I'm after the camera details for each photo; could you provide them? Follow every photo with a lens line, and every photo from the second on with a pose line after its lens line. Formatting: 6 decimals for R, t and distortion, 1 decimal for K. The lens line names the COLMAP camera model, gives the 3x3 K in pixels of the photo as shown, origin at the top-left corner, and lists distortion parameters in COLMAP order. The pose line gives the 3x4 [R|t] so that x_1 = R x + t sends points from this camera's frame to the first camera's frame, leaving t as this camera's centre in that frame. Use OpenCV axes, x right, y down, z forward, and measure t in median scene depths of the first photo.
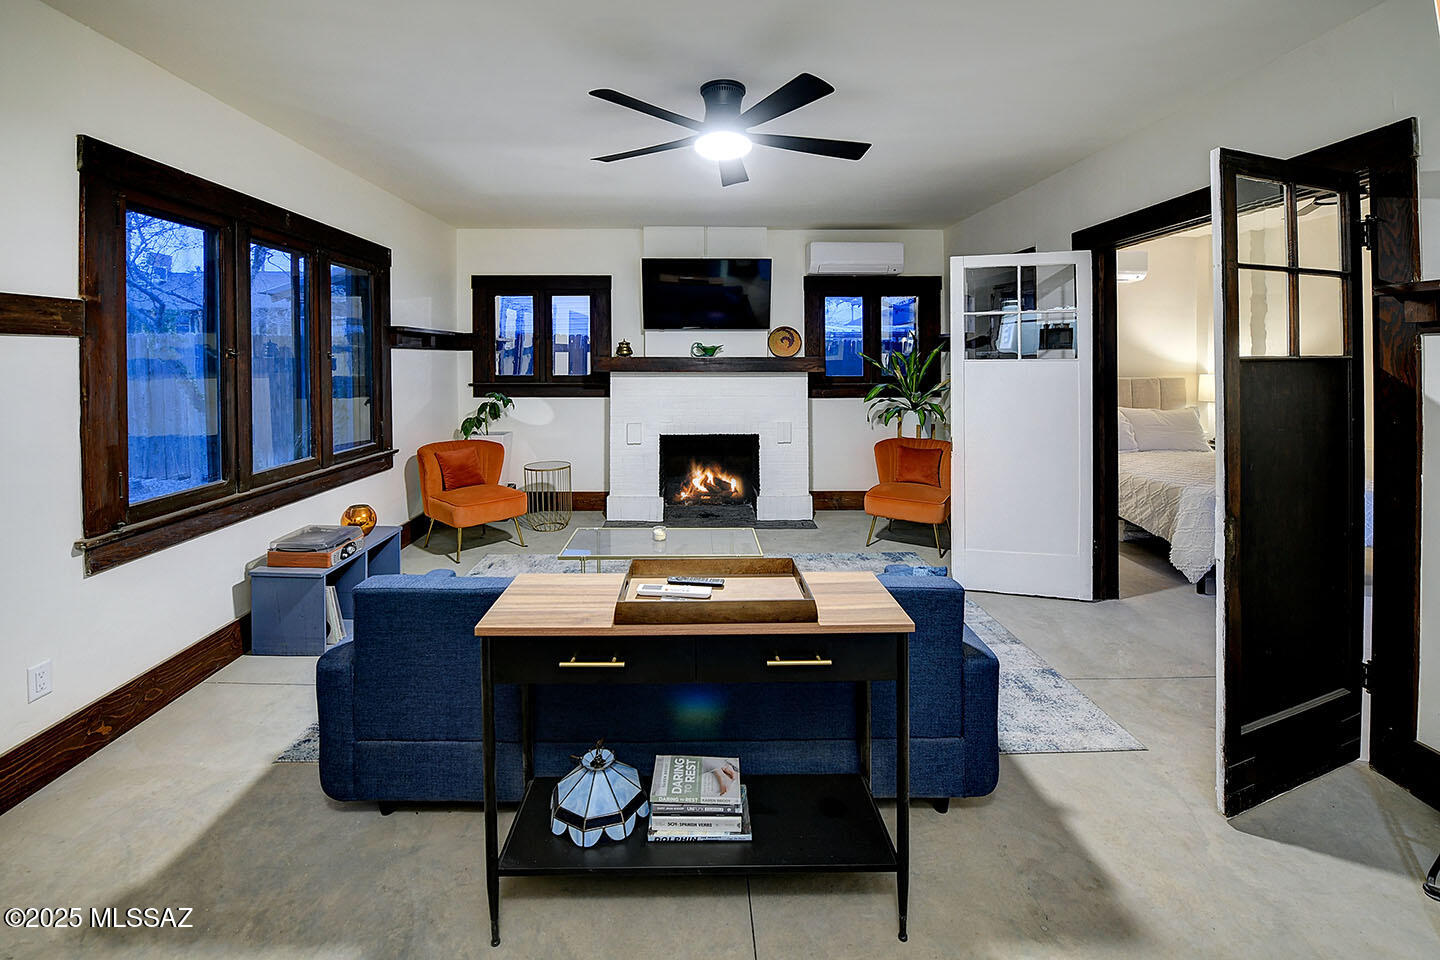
lens RADIAL K [[645.7, 0, 712.8], [0, 645.7, 370.3], [0, 0, 1]] dist [-0.010565, -0.000885]
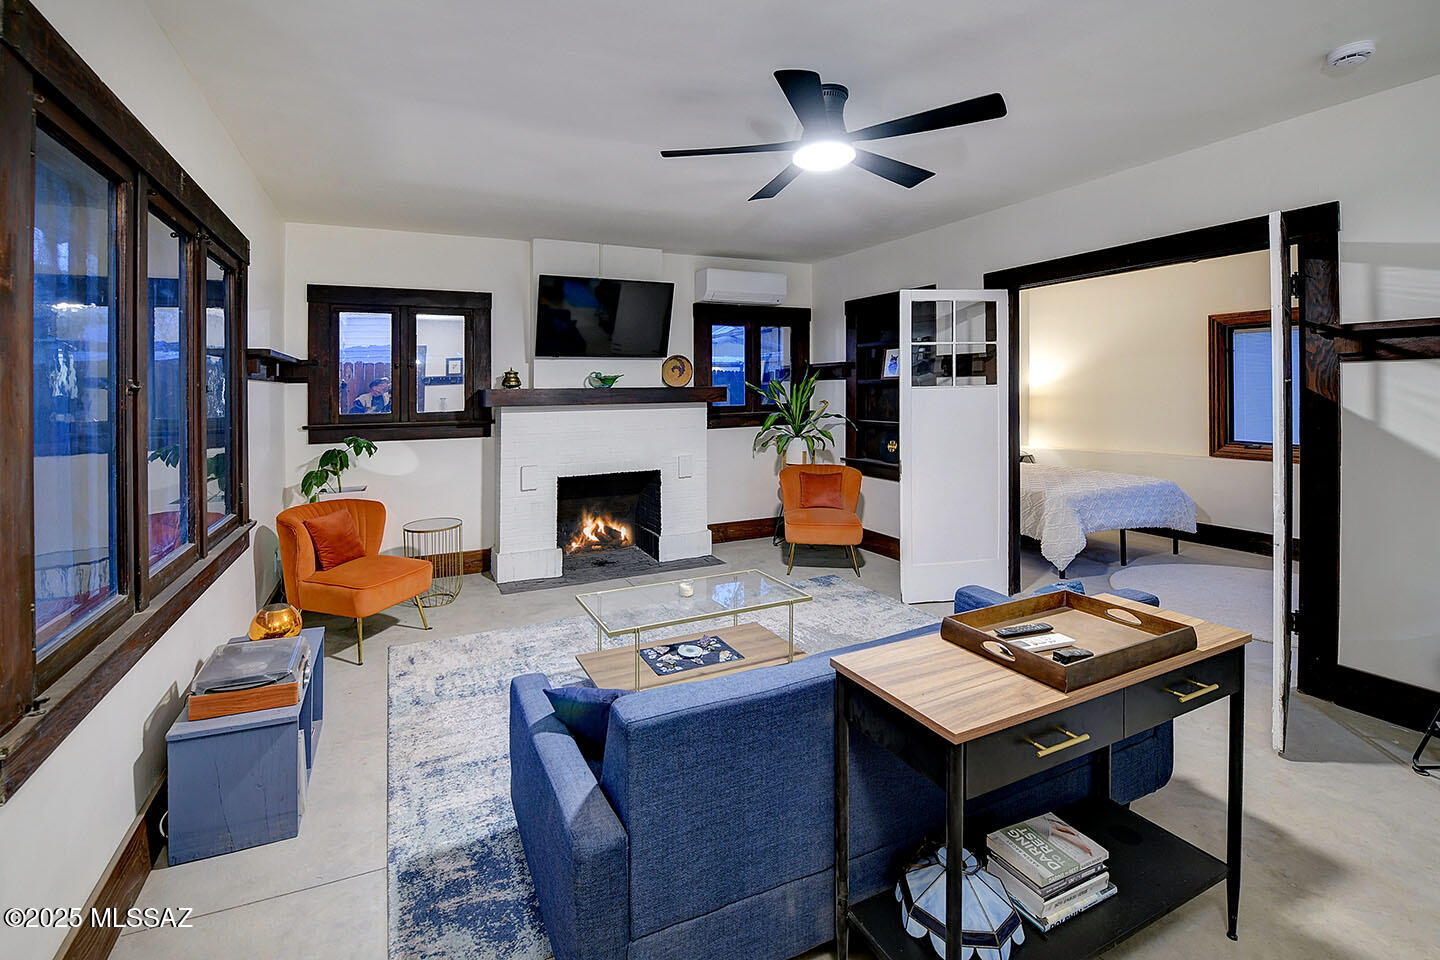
lens RADIAL K [[653.8, 0, 716.4], [0, 653.8, 395.8], [0, 0, 1]] dist [-0.000575, -0.006871]
pose [[0.914117, -0.016146, 0.405129, -0.242290], [0.019971, 0.999787, -0.005214, -0.001462], [-0.404959, 0.012857, 0.914245, 0.101299]]
